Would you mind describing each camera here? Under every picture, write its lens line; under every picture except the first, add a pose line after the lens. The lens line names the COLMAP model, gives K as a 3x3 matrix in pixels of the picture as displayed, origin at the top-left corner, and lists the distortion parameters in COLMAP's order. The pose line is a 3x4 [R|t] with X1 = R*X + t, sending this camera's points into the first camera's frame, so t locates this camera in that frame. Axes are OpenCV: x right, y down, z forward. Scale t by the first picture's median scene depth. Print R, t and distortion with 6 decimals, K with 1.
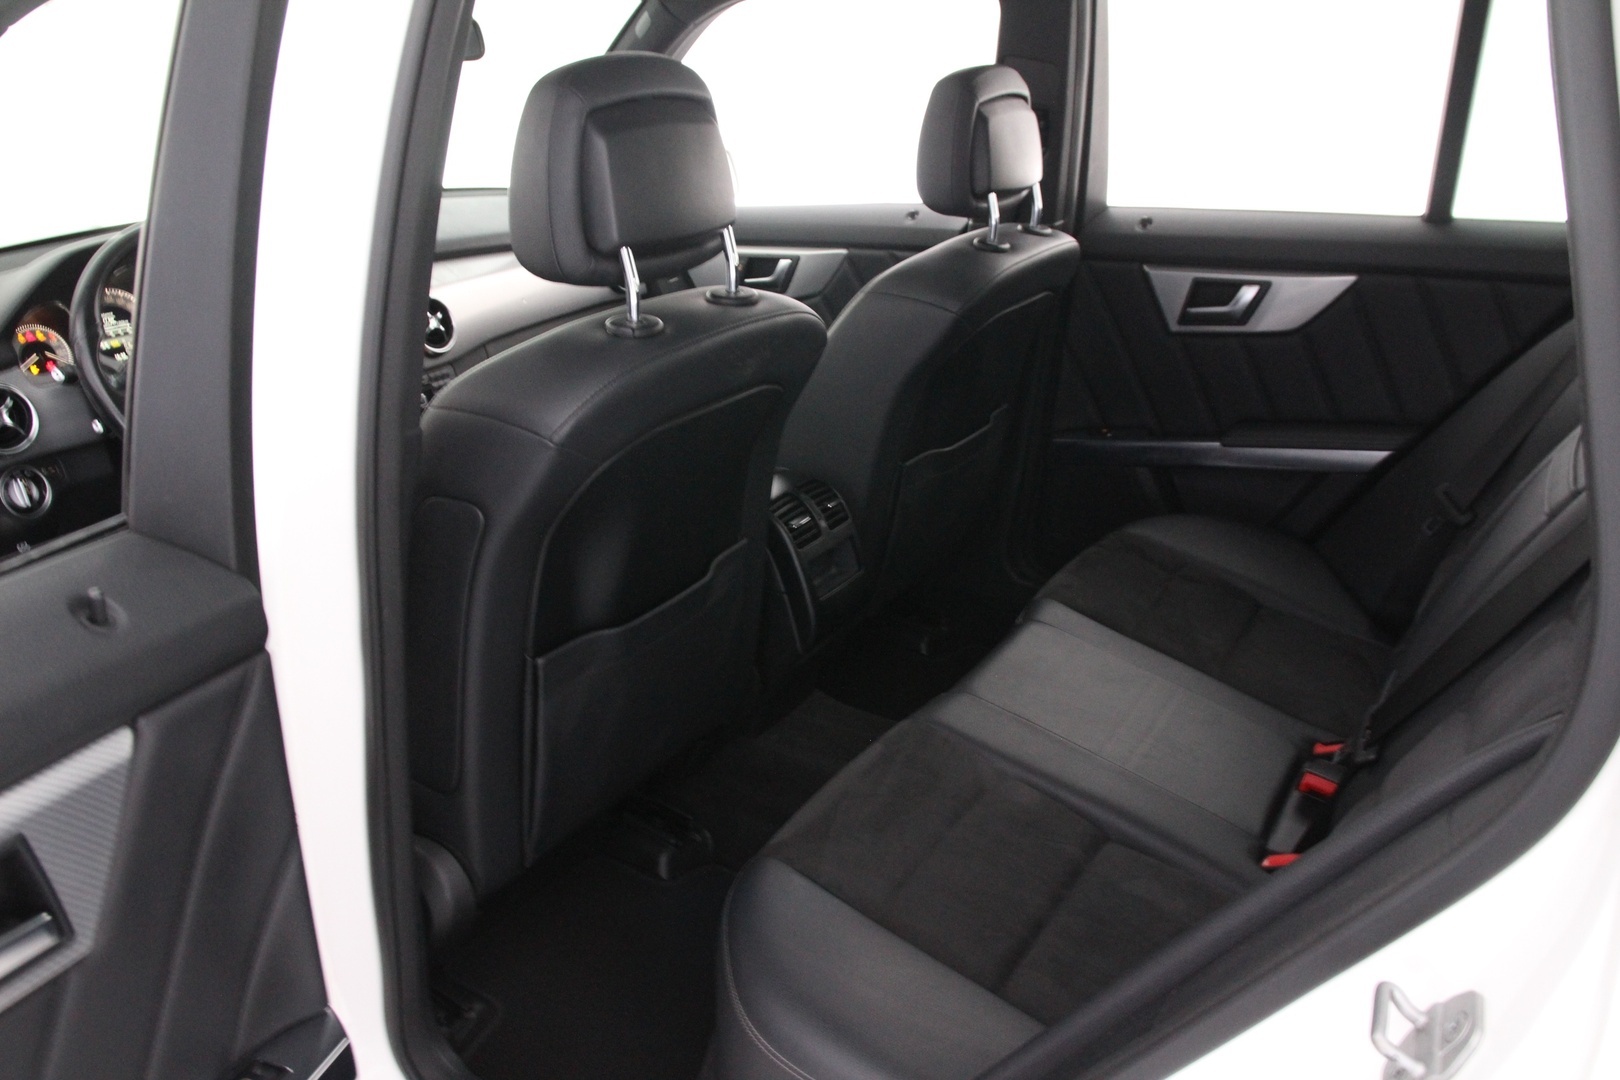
lens RADIAL K [[1271.5, 0, 810.0], [0, 1271.5, 519.9], [0, 0, 1]] dist [-0.139394, 0.002092]
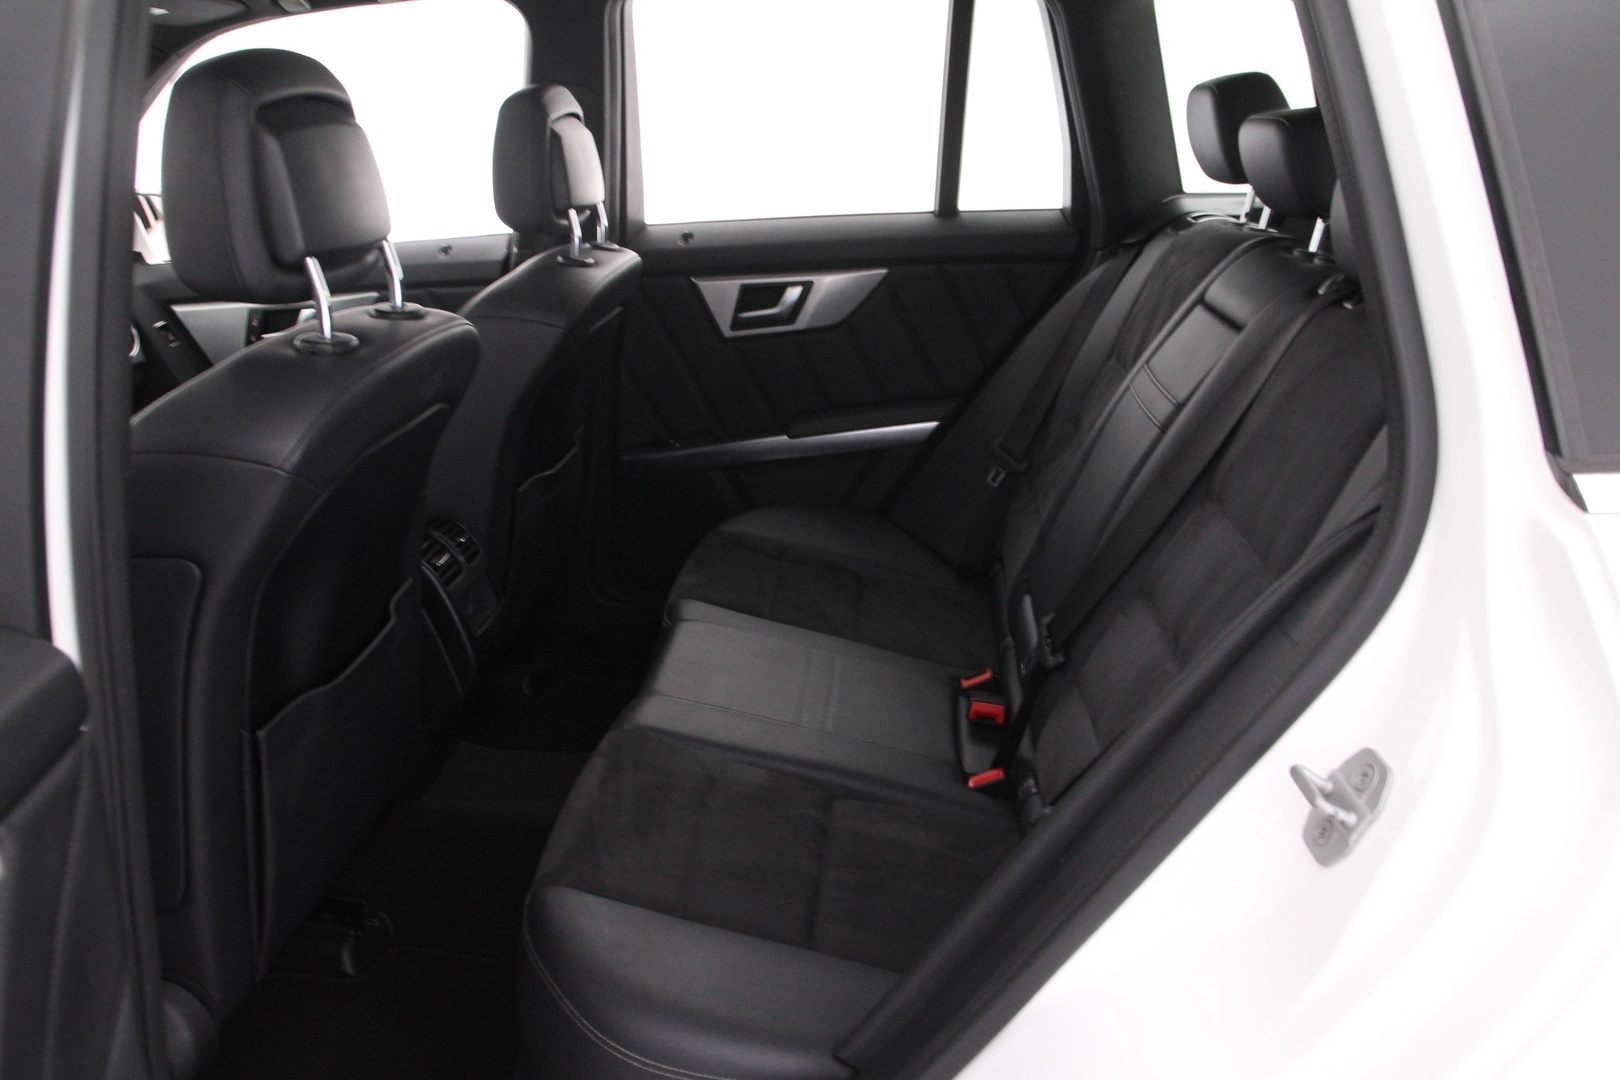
lens RADIAL K [[1277.8, 0, 810.0], [0, 1277.8, 540.0], [0, 0, 1]] dist [-0.138135, 0.079873]
pose [[0.879872, -0.150191, 0.450852, -0.181472], [0.166553, 0.986027, 0.003432, 0.028989], [-0.445068, 0.072071, 0.892592, 0.034120]]
